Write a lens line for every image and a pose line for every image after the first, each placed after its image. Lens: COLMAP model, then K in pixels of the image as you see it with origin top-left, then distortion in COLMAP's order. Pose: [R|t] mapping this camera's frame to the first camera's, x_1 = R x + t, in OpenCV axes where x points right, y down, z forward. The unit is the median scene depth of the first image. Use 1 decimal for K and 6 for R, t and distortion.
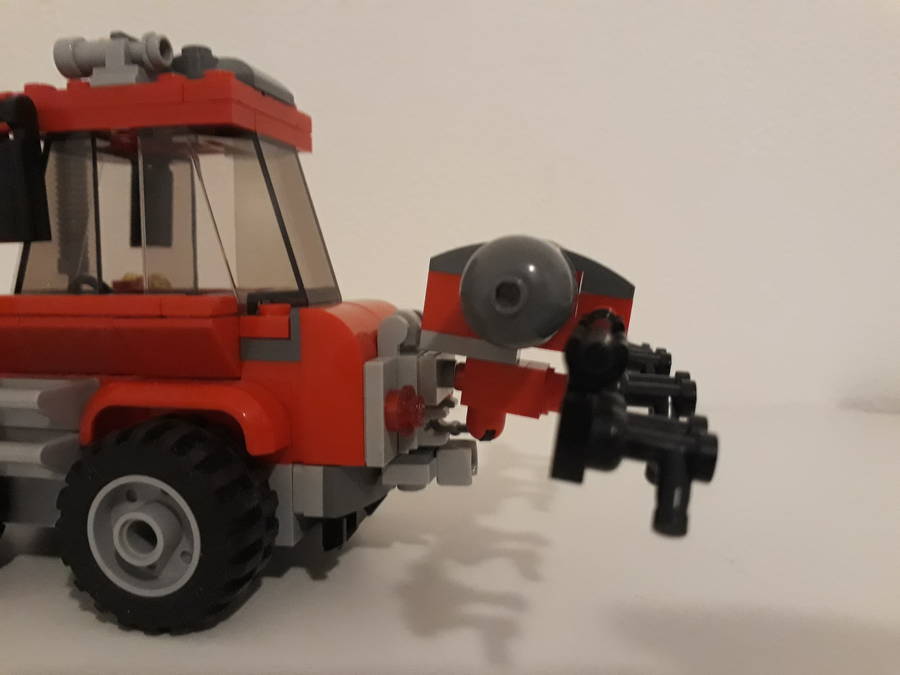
lens RADIAL K [[720.9, 0, 450.0], [0, 720.9, 337.5], [0, 0, 1]] dist [-0.070345, -0.002614]
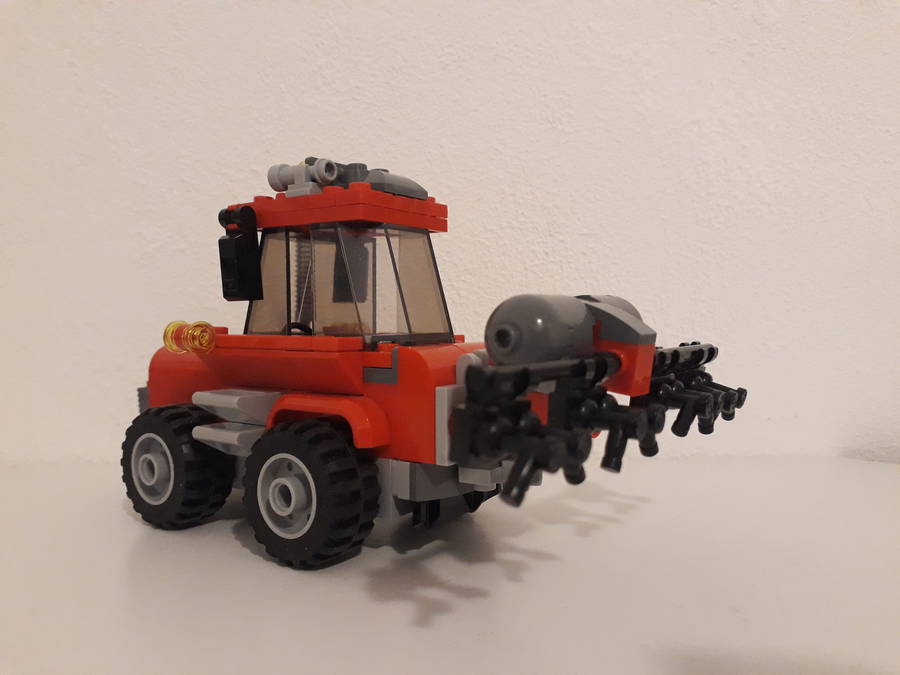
lens RADIAL K [[701.9, 0, 450.0], [0, 701.9, 337.5], [0, 0, 1]] dist [-0.001062, -0.000540]
pose [[0.905476, 0.015602, -0.424111, 0.453361], [-0.044944, 0.997230, -0.059271, 0.017463], [0.422011, 0.072730, 0.903669, -0.197495]]
